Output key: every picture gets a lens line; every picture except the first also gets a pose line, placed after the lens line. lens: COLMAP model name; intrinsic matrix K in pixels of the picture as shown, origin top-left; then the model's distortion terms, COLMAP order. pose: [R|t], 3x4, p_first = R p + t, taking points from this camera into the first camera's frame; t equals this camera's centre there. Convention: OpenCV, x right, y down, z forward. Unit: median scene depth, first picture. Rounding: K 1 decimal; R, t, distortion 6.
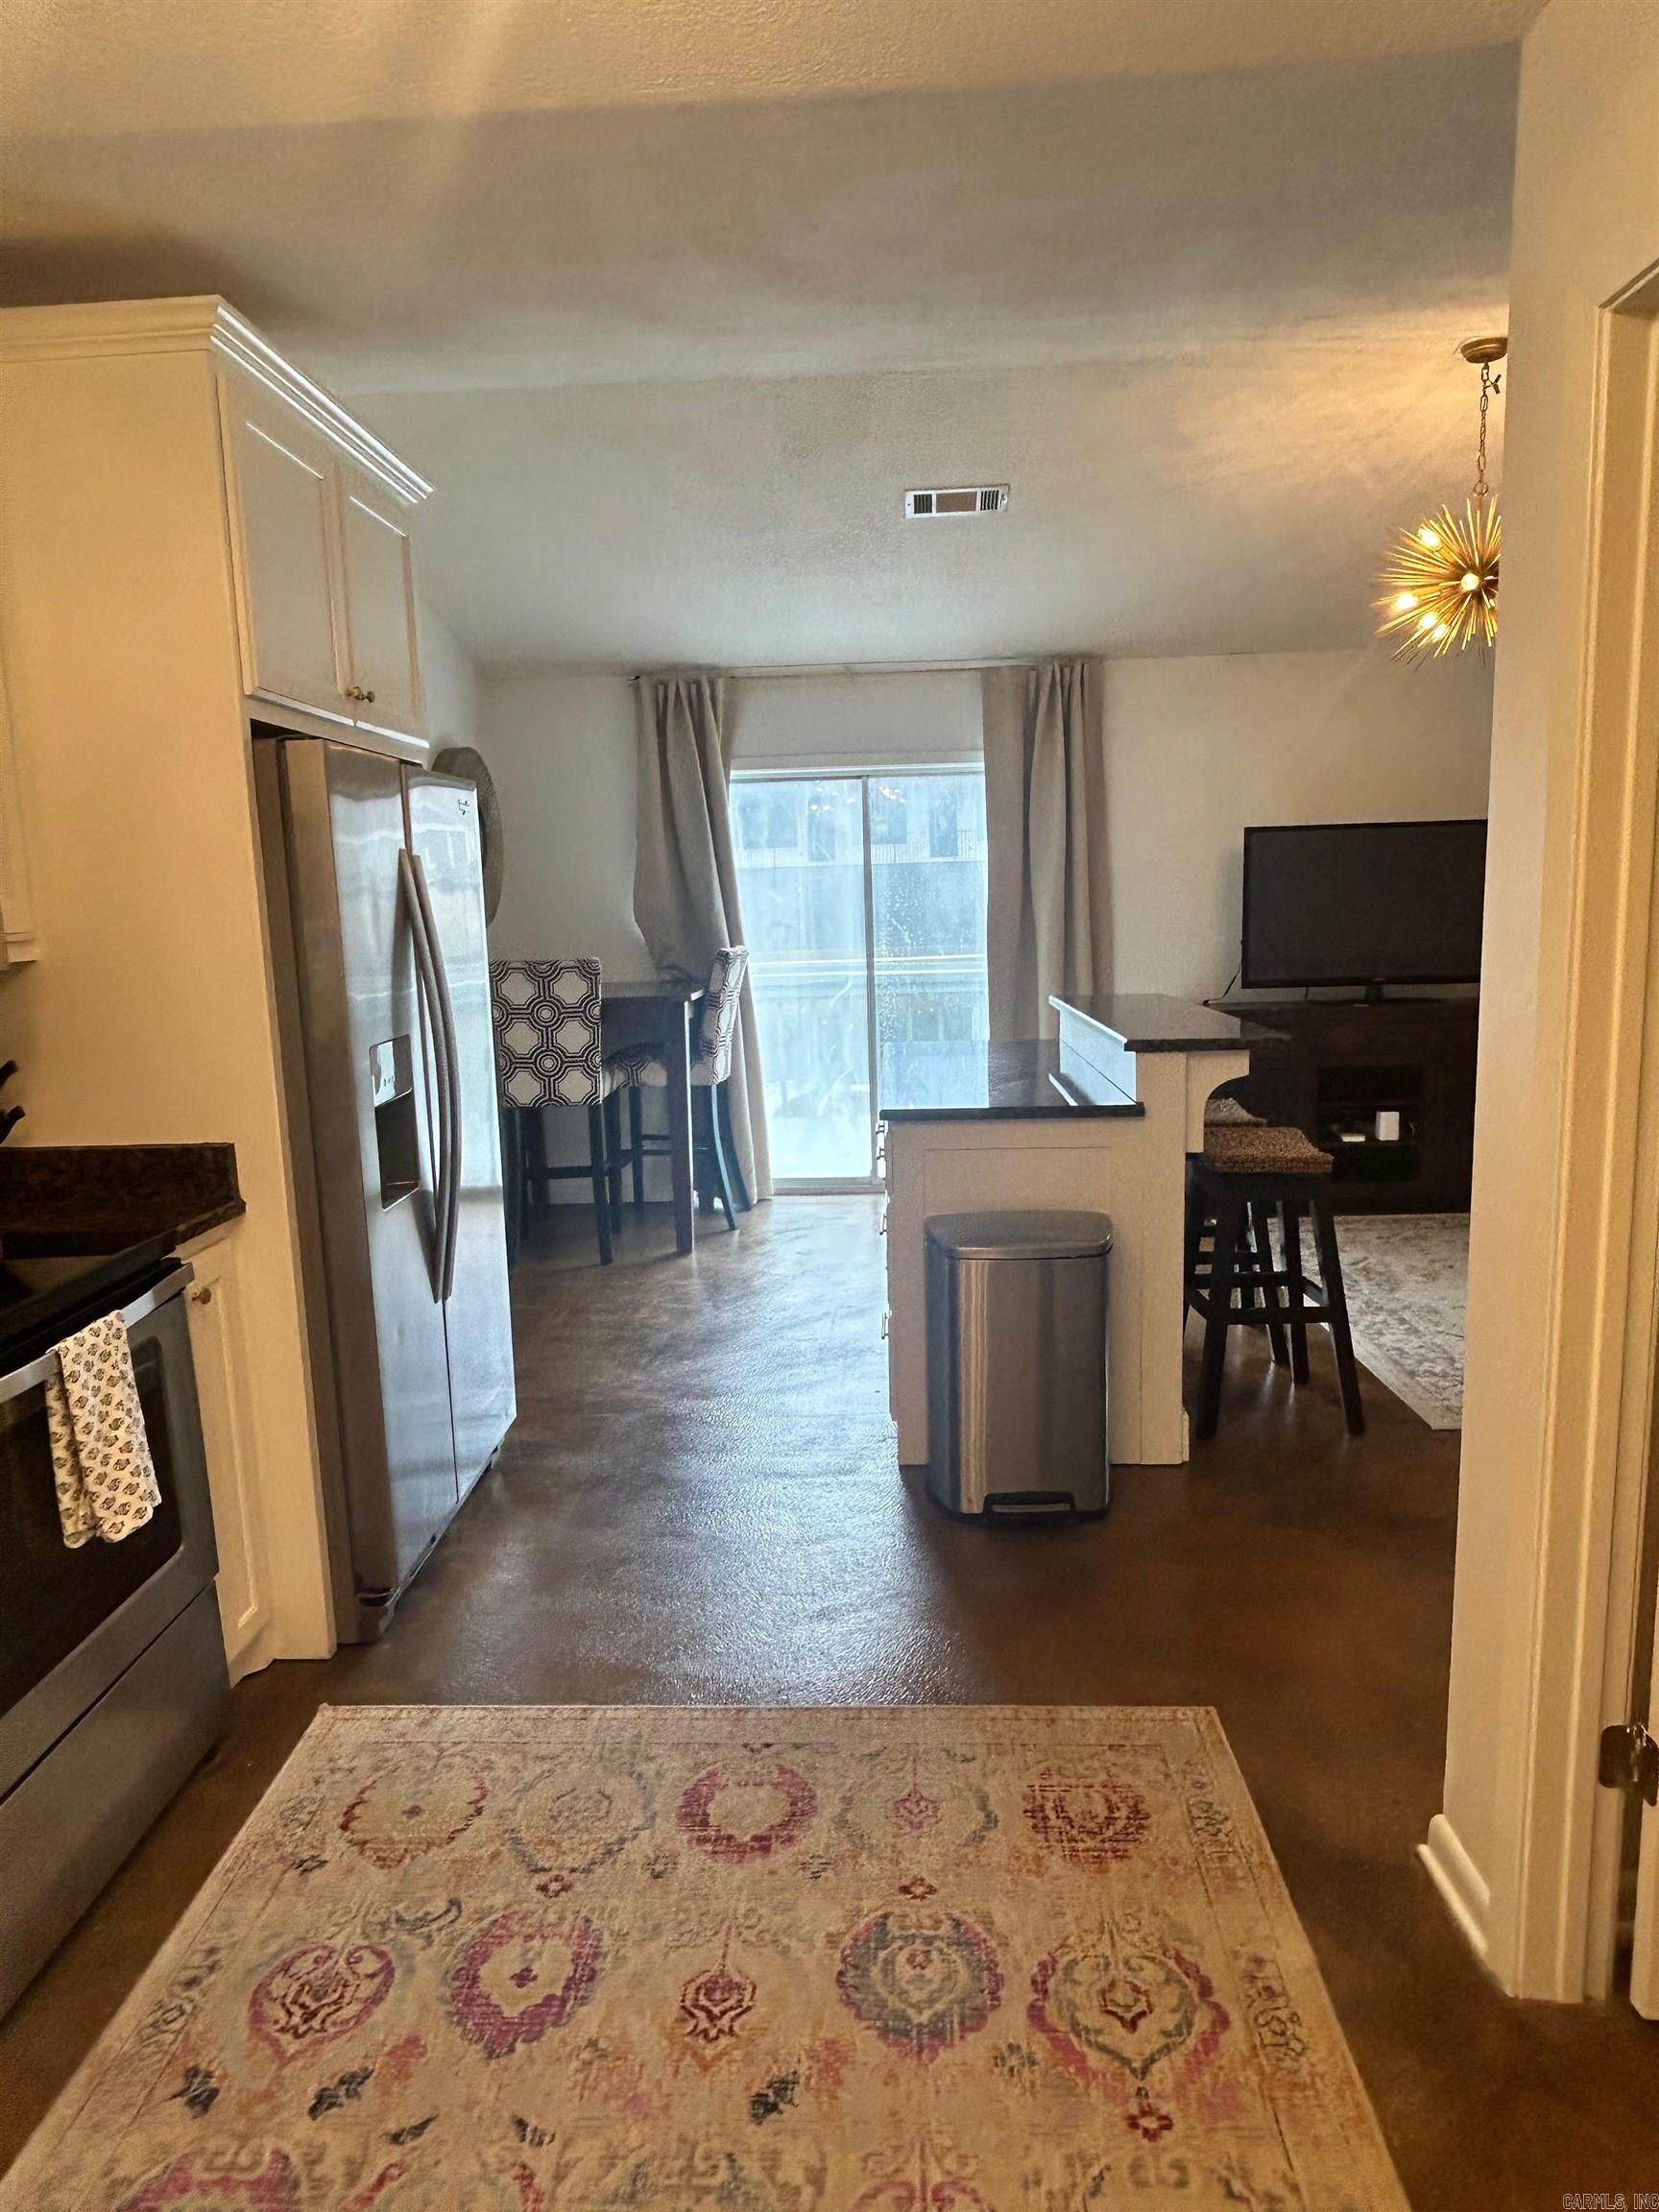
lens RADIAL K [[1387.7, 0, 829.5], [0, 1387.7, 1106.0], [0, 0, 1]] dist [0.011483, -0.024835]
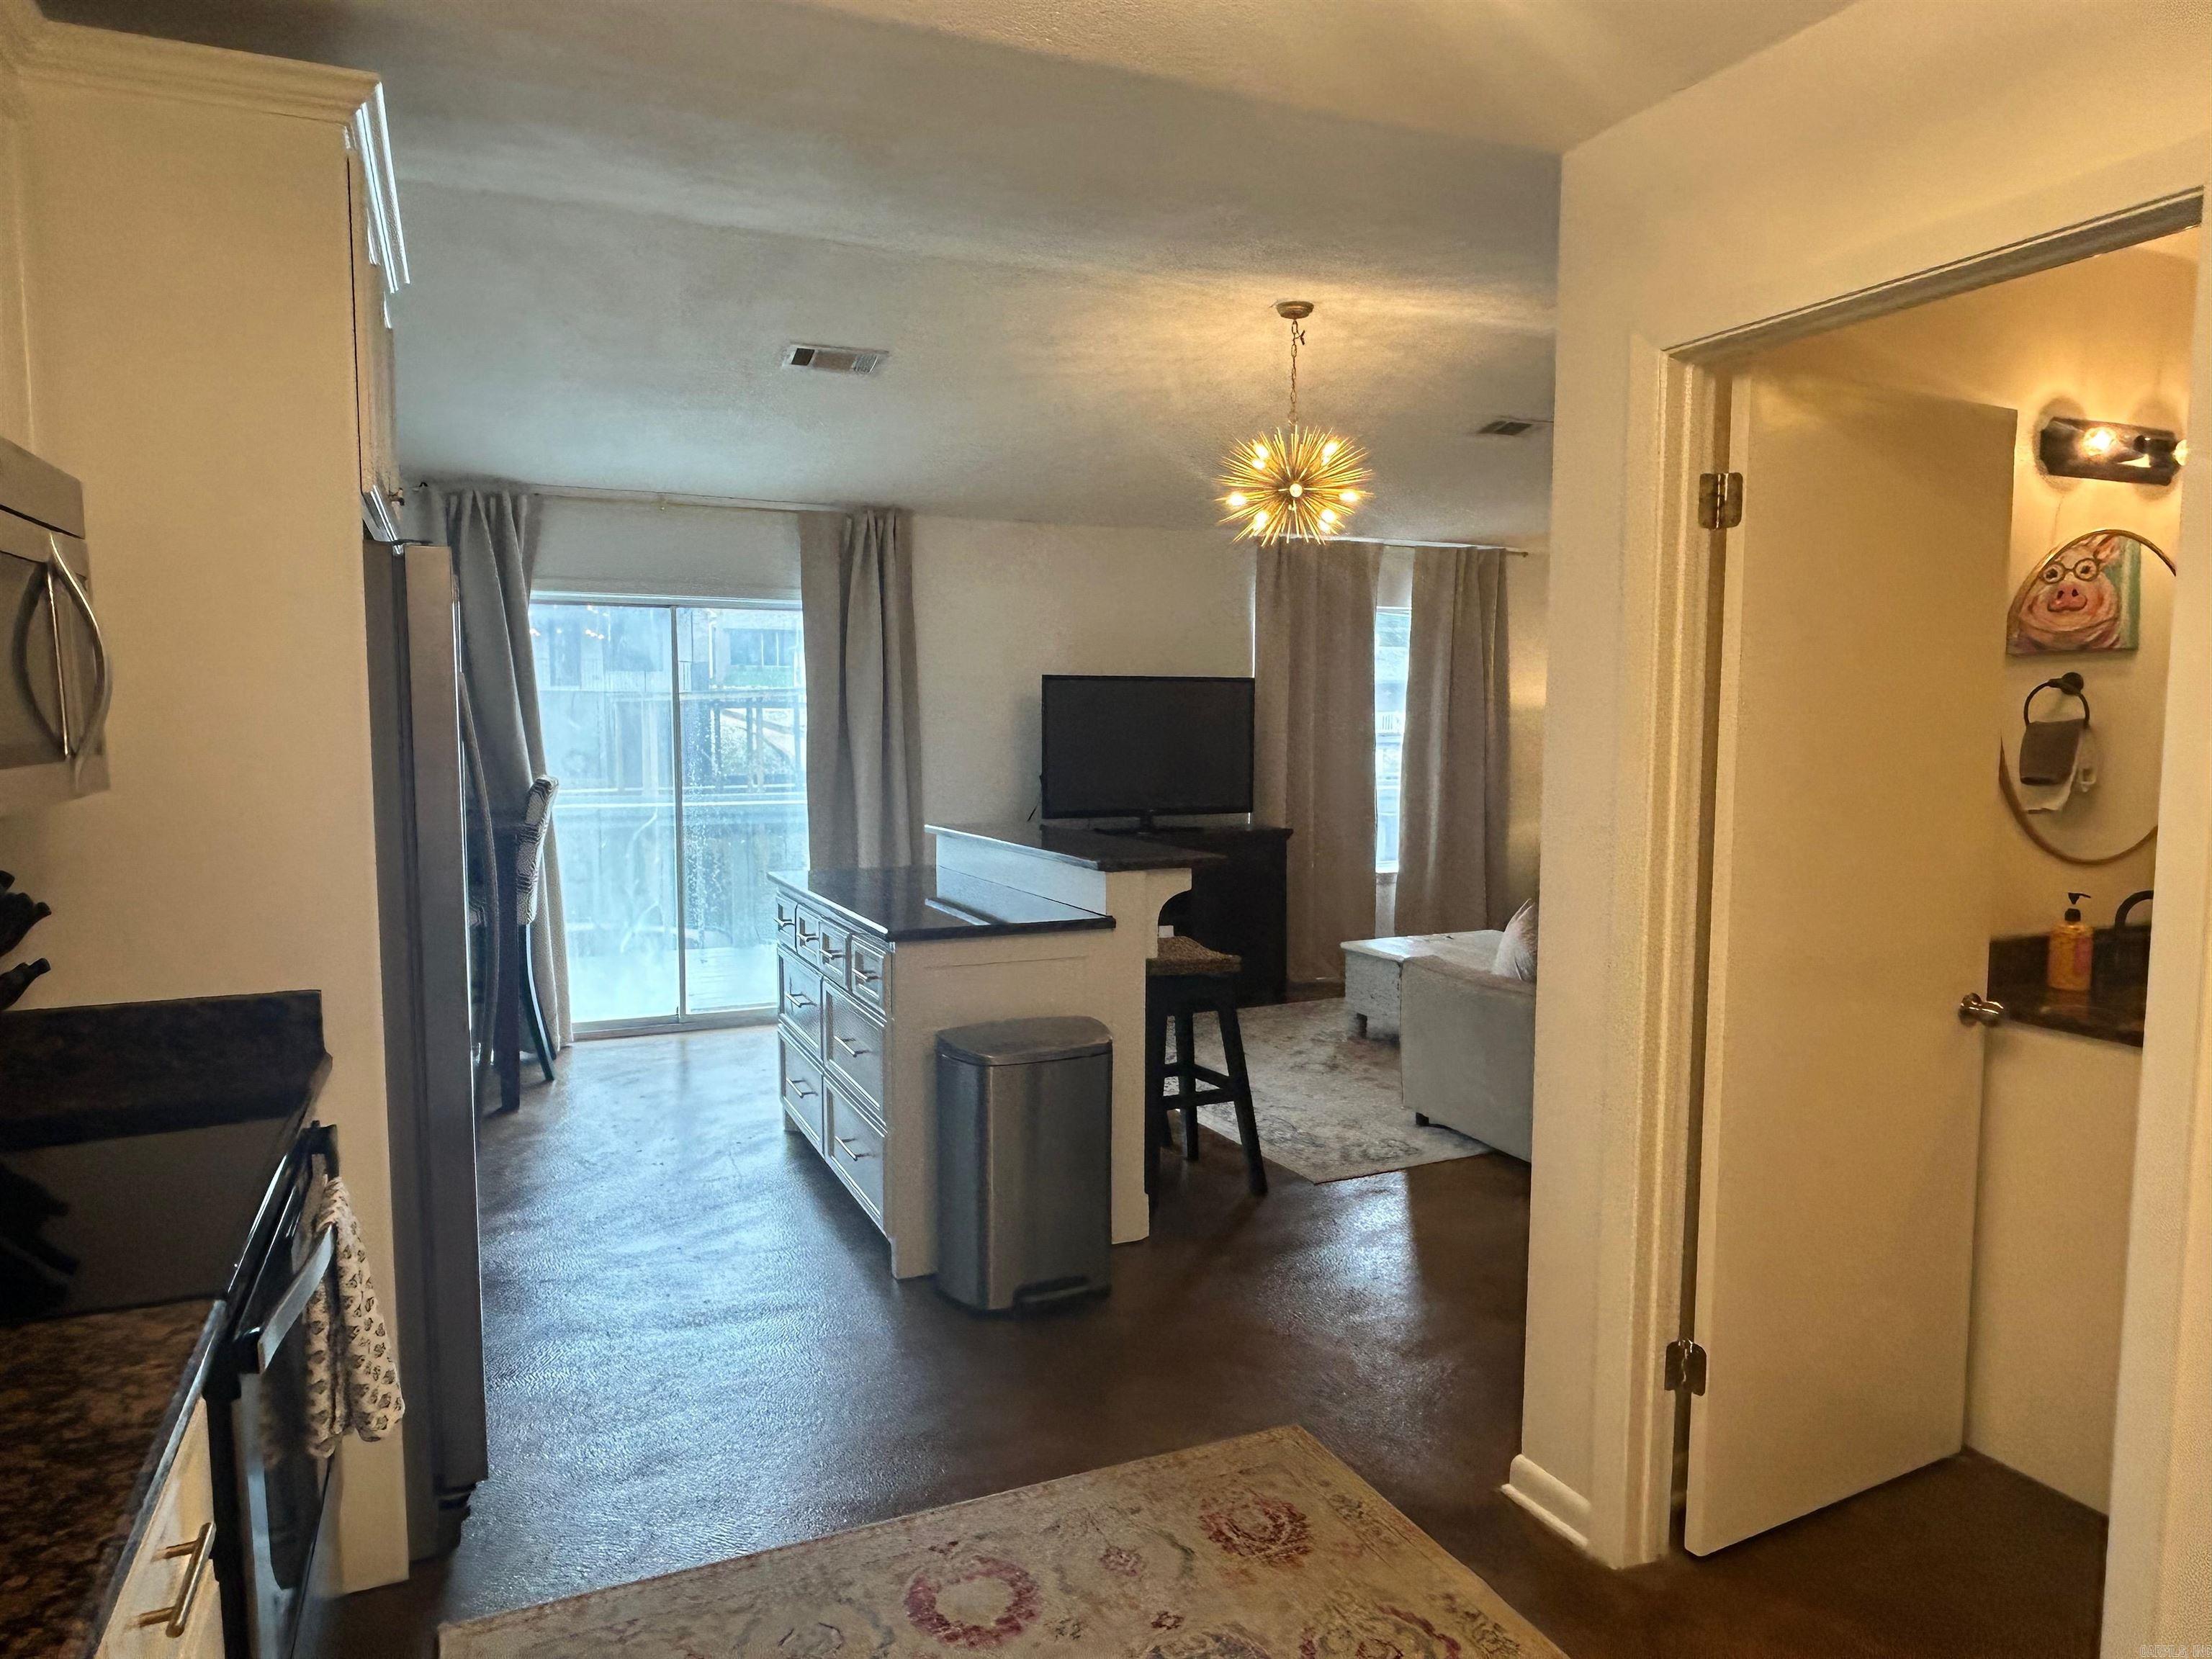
lens RADIAL K [[1387.7, 0, 1110.0], [0, 1387.7, 831.8], [0, 0, 1]] dist [0.011483, -0.024835]
pose [[0.893021, -0.007242, 0.449957, -0.248684], [0.042539, 0.996752, -0.068383, 0.005526], [-0.448000, 0.080209, 0.890428, -0.008159]]
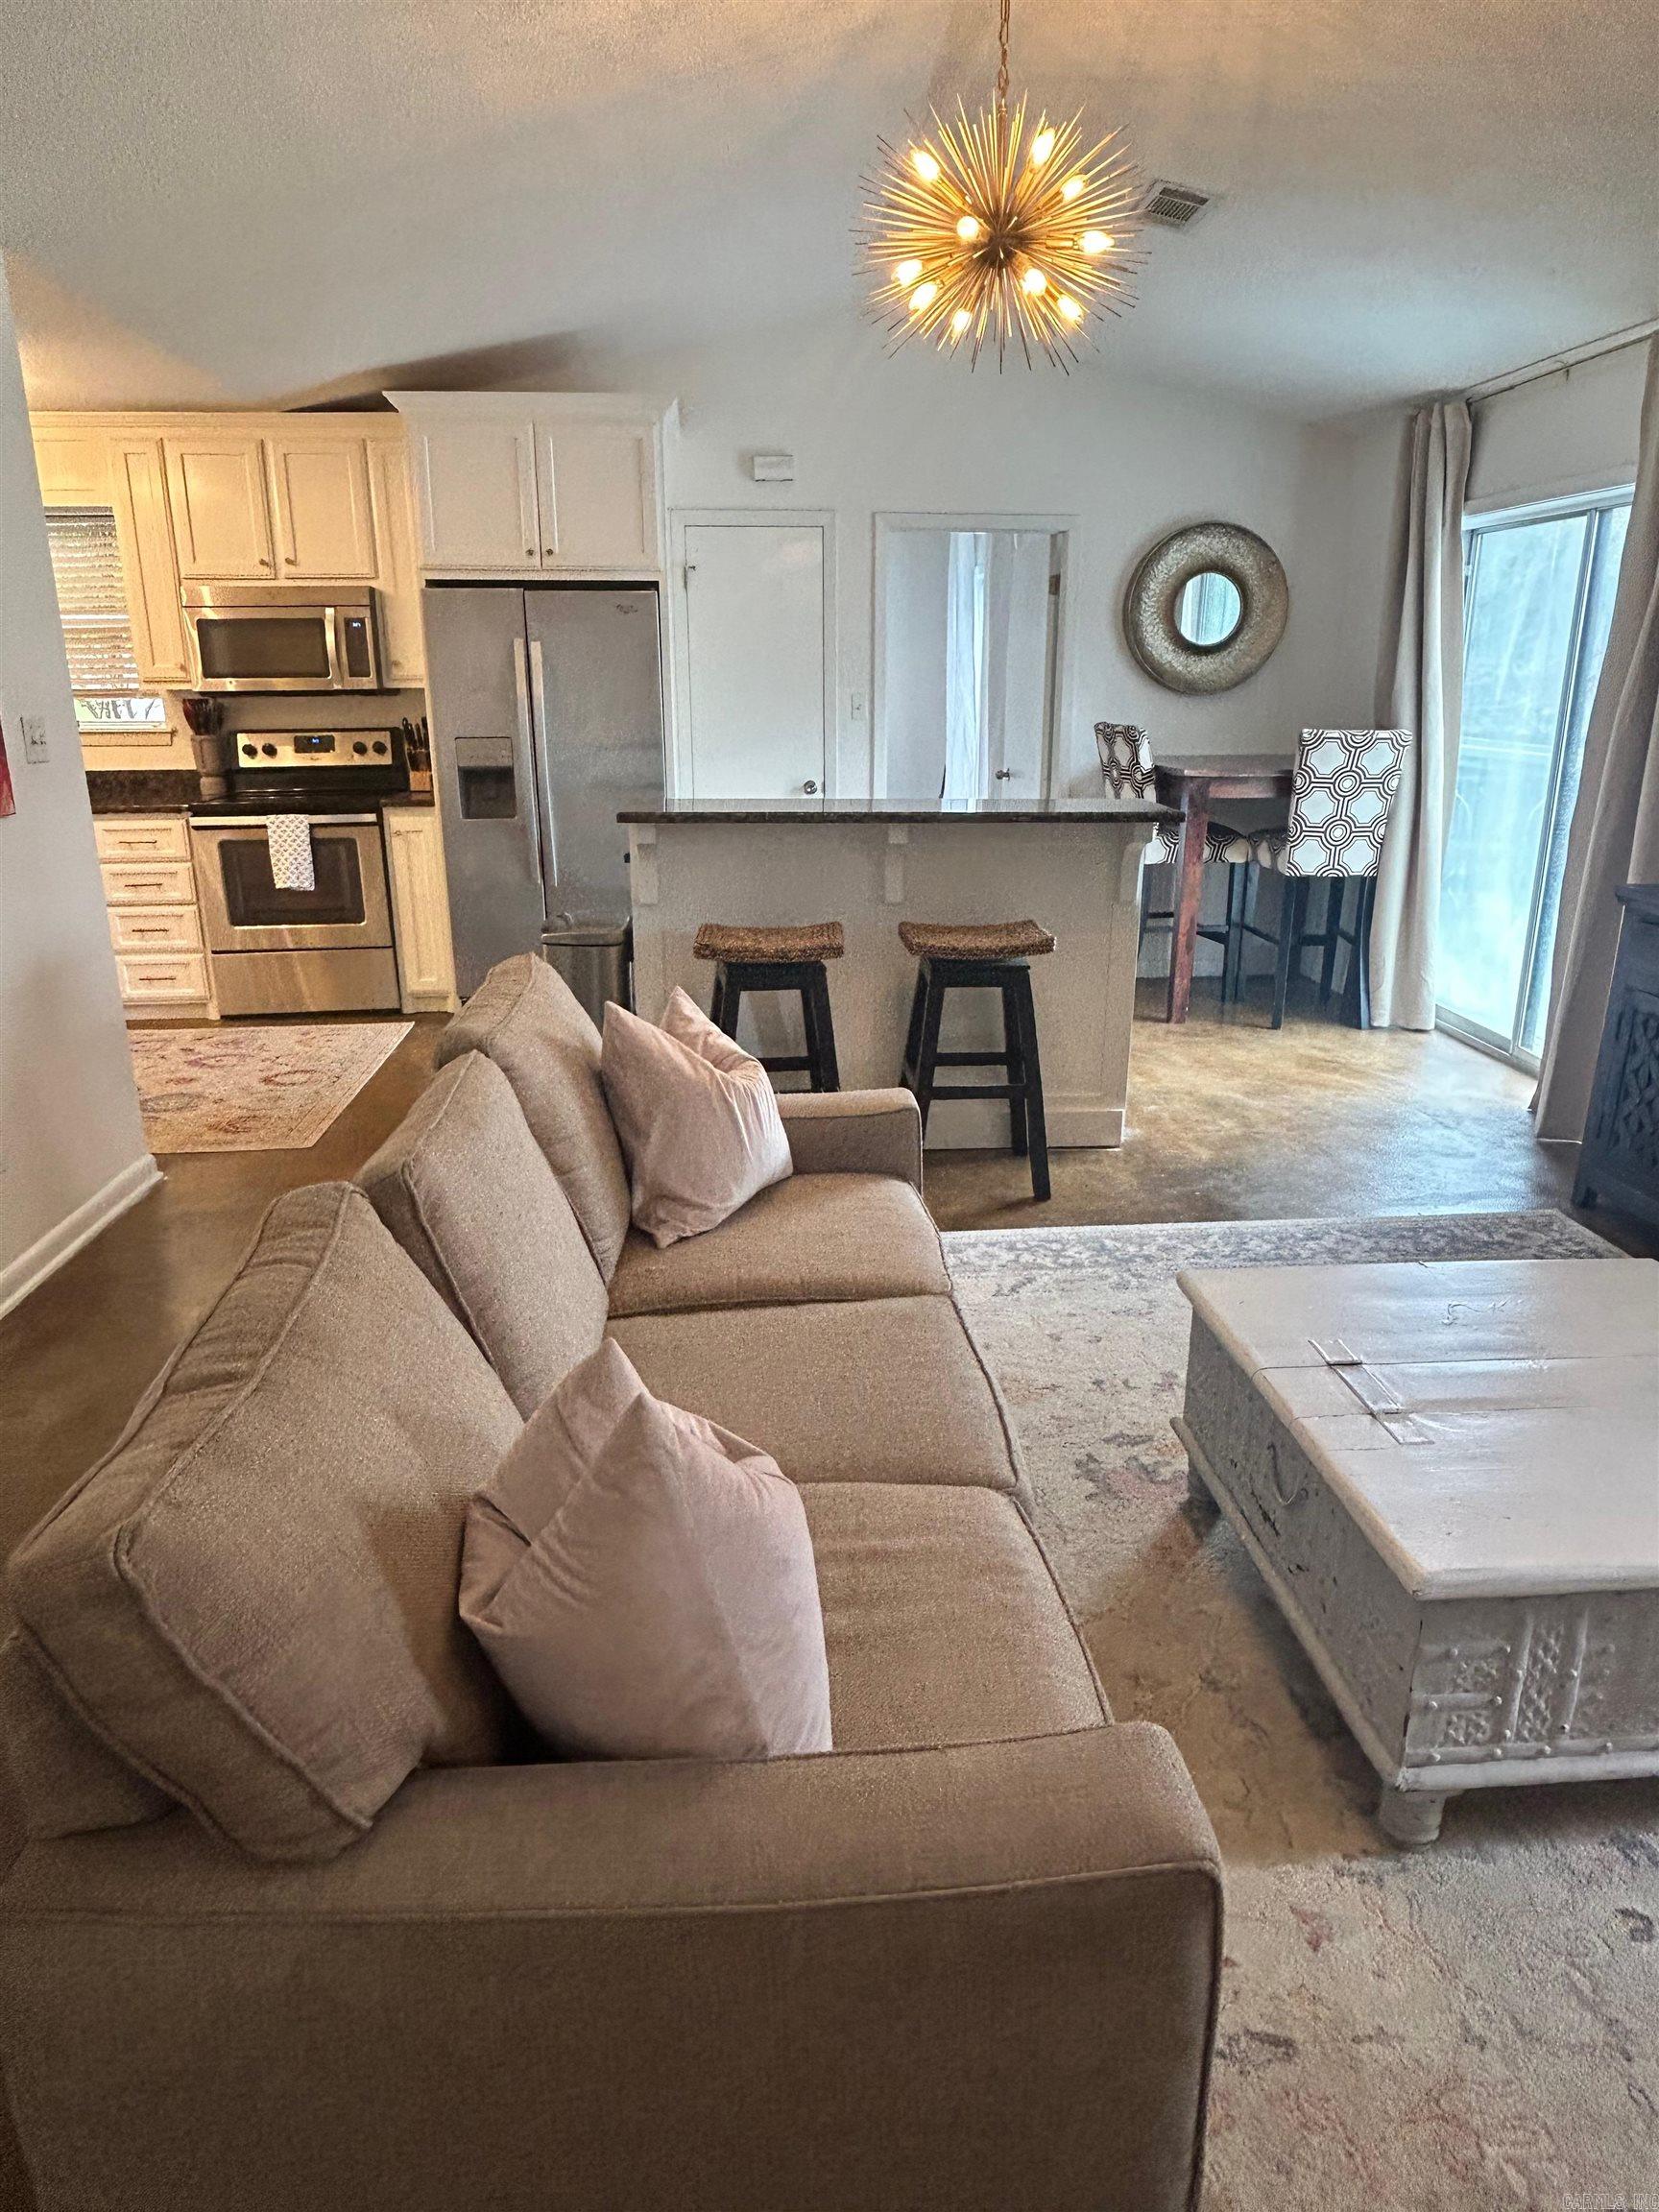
lens RADIAL K [[1387.7, 0, 829.5], [0, 1387.7, 1106.0], [0, 0, 1]] dist [0.011483, -0.024835]
pose [[0.118106, 0.320596, -0.939824, 1.292039], [-0.154339, 0.940873, 0.301558, -0.165997], [0.980933, 0.109436, 0.160603, 0.872105]]
